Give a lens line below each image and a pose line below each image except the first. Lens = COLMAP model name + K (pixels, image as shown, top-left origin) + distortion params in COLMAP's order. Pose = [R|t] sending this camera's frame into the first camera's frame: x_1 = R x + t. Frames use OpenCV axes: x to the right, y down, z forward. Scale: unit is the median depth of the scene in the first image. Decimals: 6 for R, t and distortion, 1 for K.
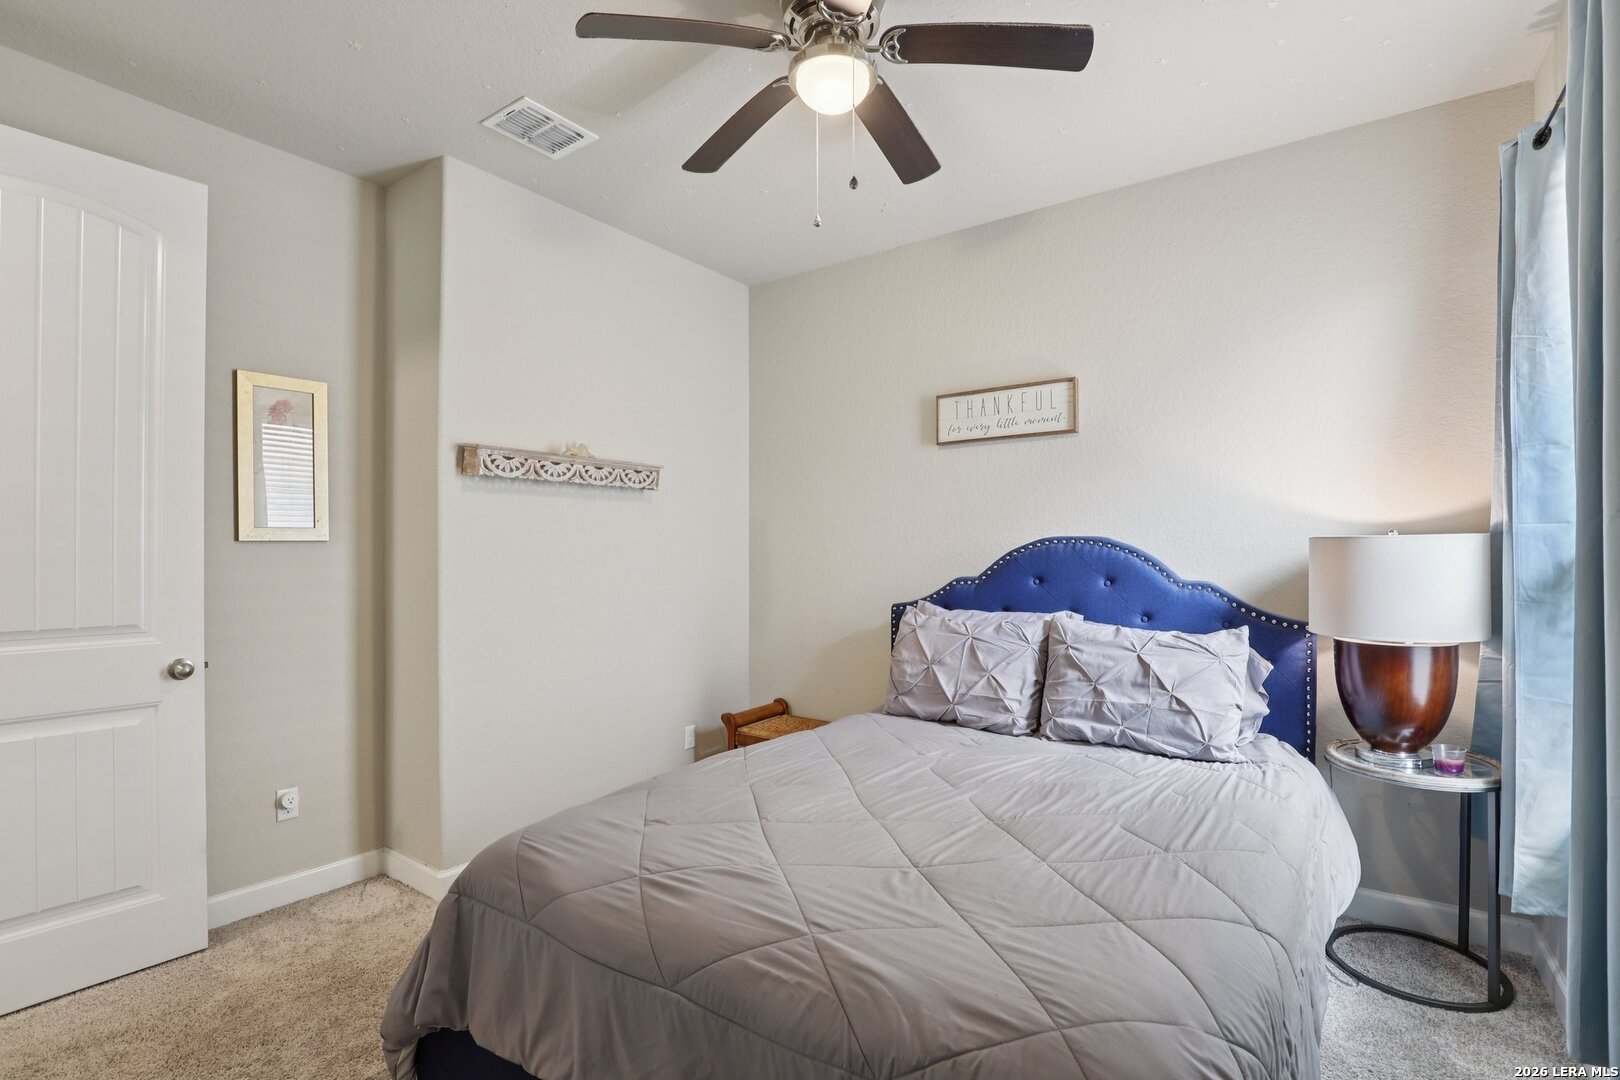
lens RADIAL K [[744.9, 0, 817.5], [0, 744.9, 538.4], [0, 0, 1]] dist [-0.029776, 0.004004]
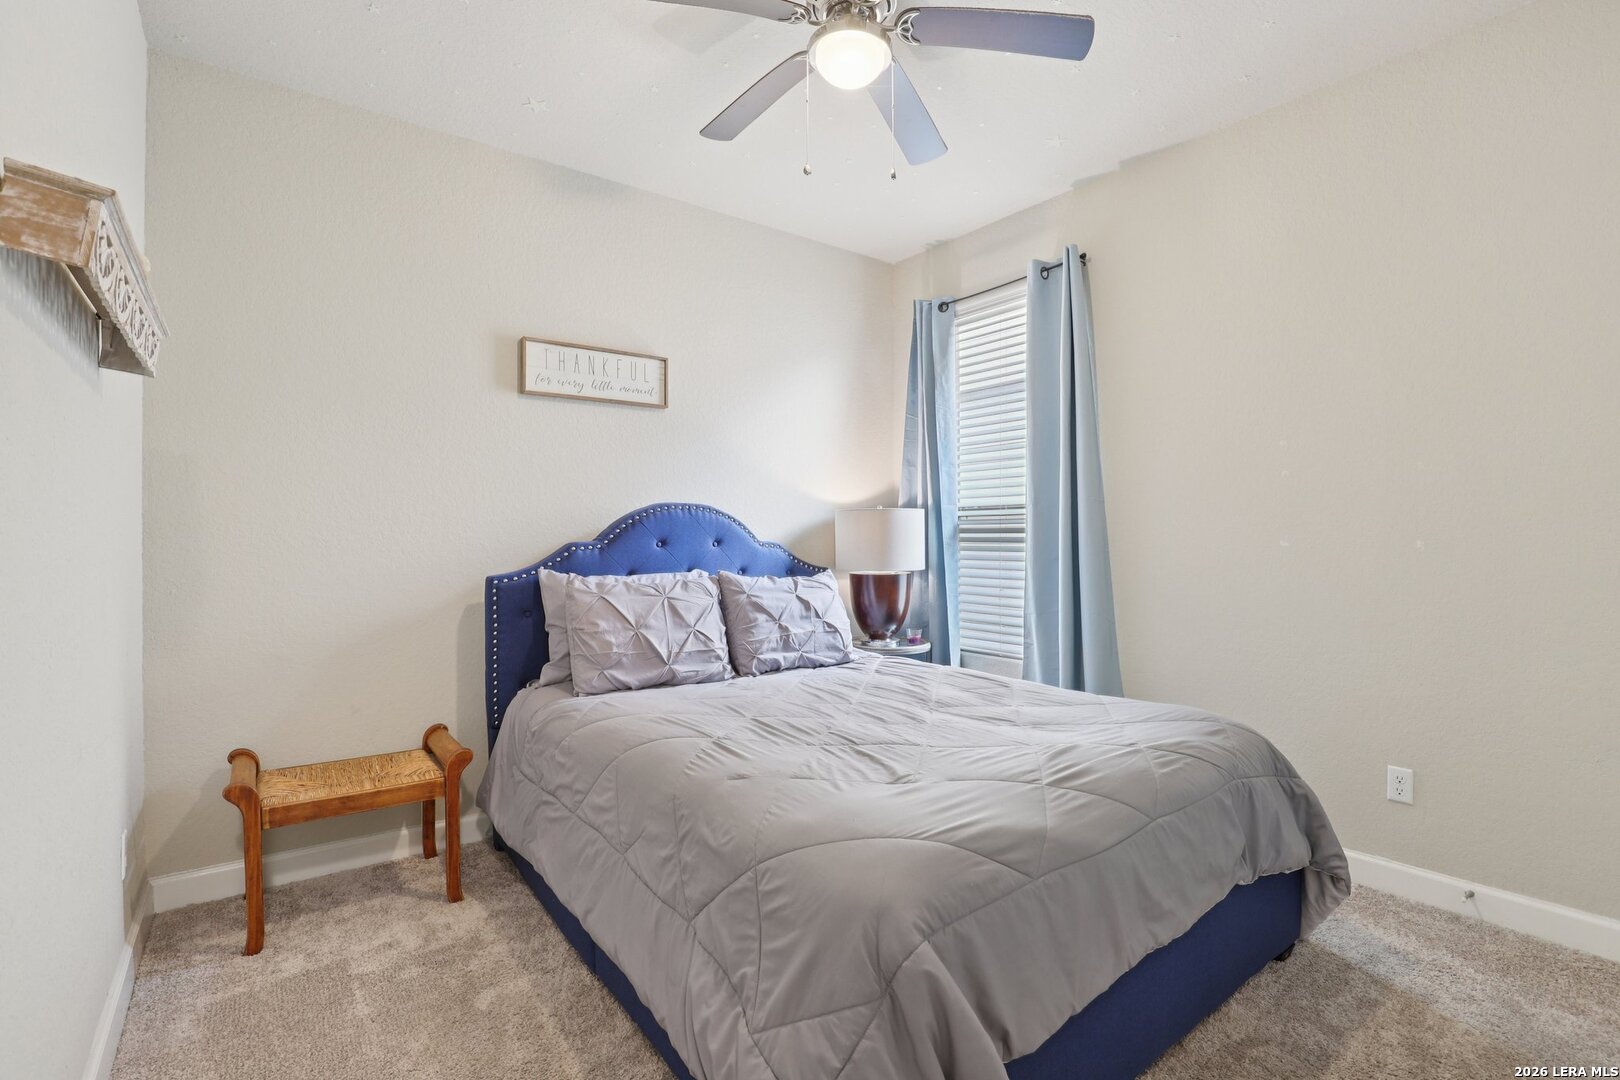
lens RADIAL K [[744.9, 0, 819.7], [0, 744.9, 535.0], [0, 0, 1]] dist [-0.029776, 0.004004]
pose [[0.292660, 0.010468, 0.956159, -0.774467], [-0.011712, 0.999904, -0.007362, 0.059410], [-0.956145, -0.009044, 0.292754, 0.565169]]
